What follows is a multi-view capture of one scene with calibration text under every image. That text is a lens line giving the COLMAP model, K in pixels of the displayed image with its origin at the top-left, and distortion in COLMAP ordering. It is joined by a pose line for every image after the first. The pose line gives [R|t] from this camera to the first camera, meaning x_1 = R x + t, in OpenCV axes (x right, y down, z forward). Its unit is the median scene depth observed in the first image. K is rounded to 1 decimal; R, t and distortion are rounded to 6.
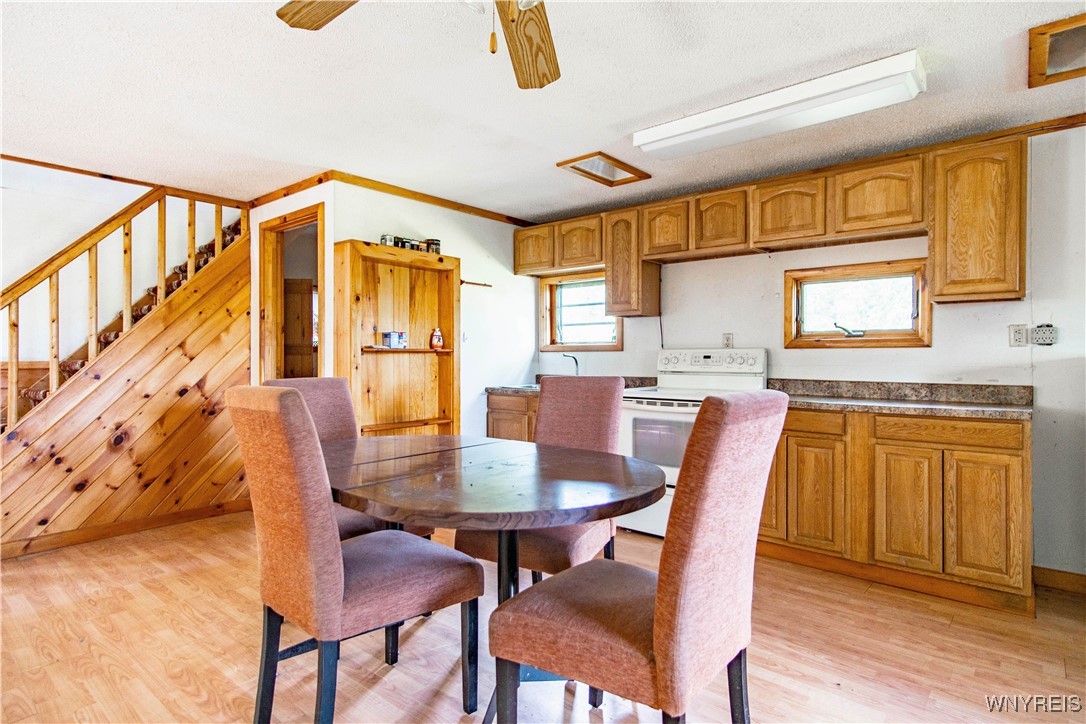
lens RADIAL K [[569.5, 0, 541.9], [0, 569.5, 357.5], [0, 0, 1]] dist [0.003734, 0.001208]
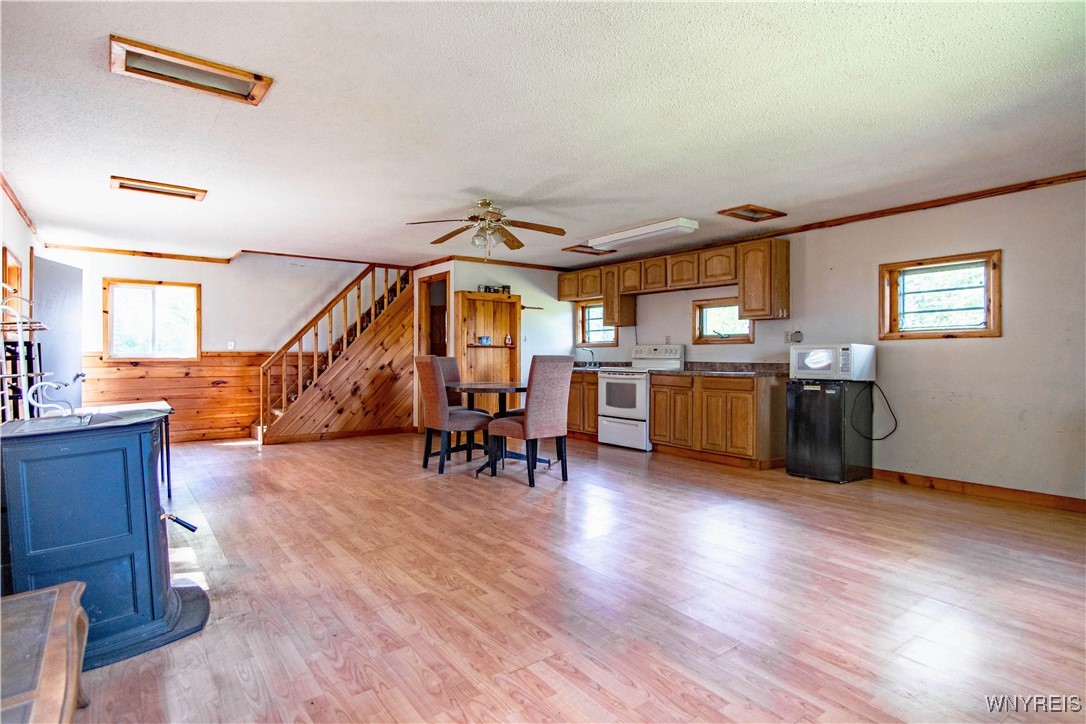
lens RADIAL K [[569.5, 0, 541.9], [0, 569.5, 357.5], [0, 0, 1]] dist [0.003734, 0.001208]
pose [[0.974239, 0.002379, -0.225504, 0.358593], [-0.001964, 0.999996, 0.002065, 0.021396], [0.225508, -0.001568, 0.974240, -0.813720]]
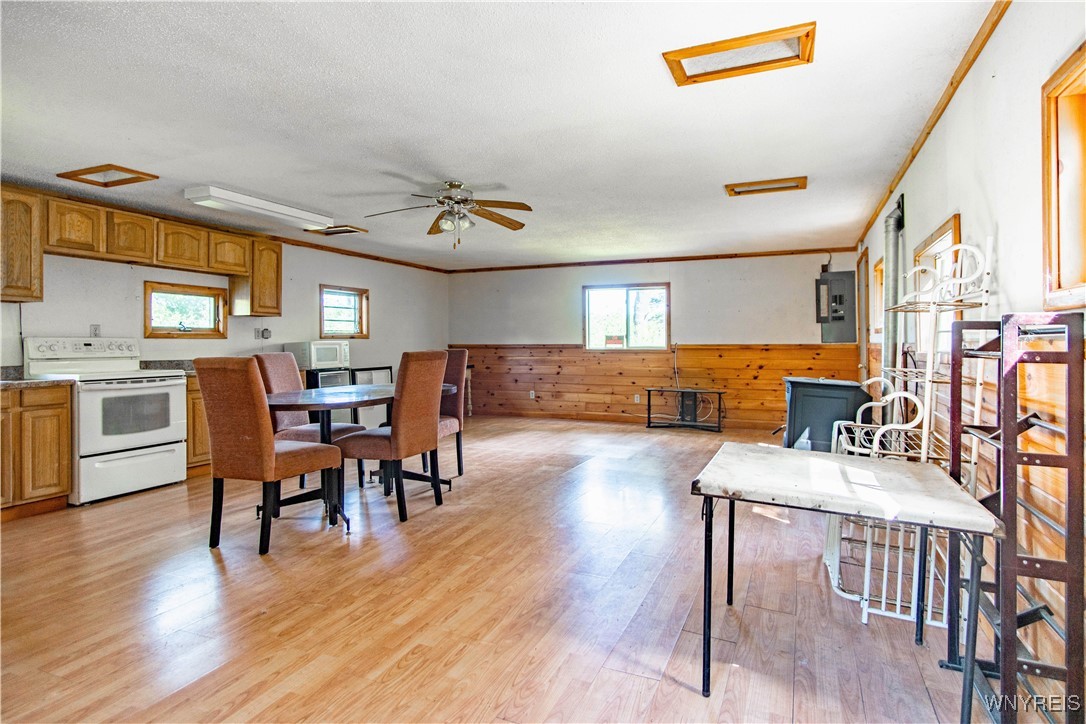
lens RADIAL K [[576.7, 0, 540.7], [0, 576.7, 346.2], [0, 0, 1]] dist [0.001182, 0.000530]
pose [[-0.274196, 0.001022, 0.961673, -1.120714], [0.009936, 0.999949, 0.001771, 0.010161], [-0.961622, 0.010041, -0.274192, 0.461385]]
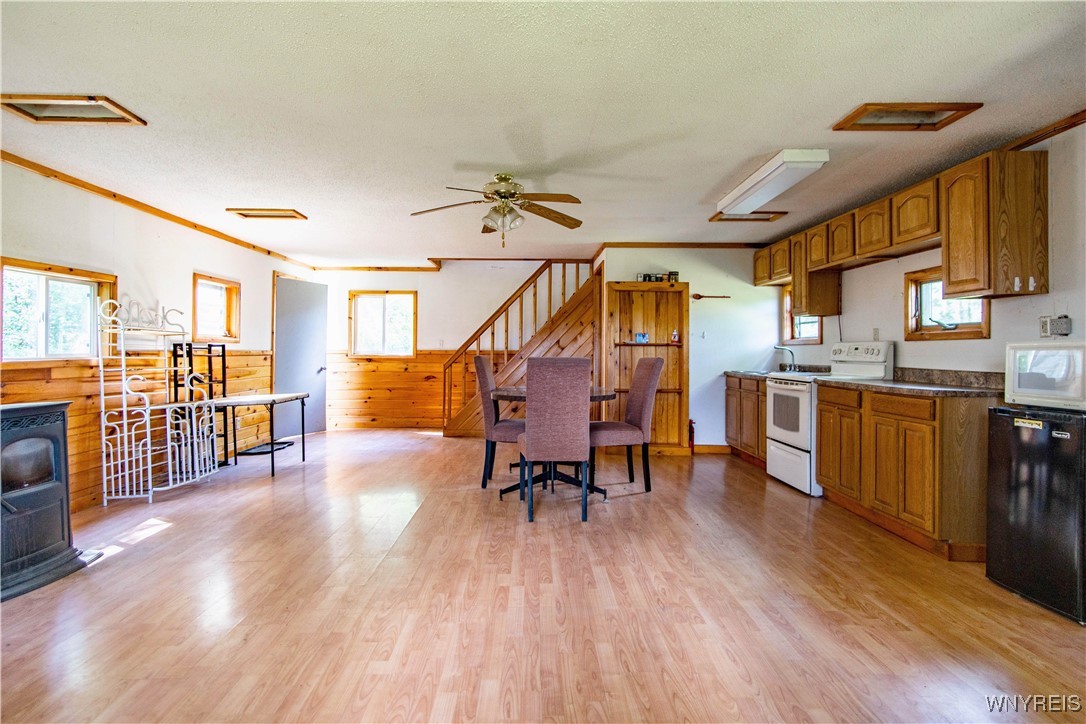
lens RADIAL K [[576.7, 0, 540.7], [0, 576.7, 346.2], [0, 0, 1]] dist [0.001182, 0.000530]
pose [[0.659417, -0.002525, -0.751773, 0.792725], [-0.007934, 0.999915, -0.010317, 0.012015], [0.751736, 0.012767, 0.659341, -0.304679]]
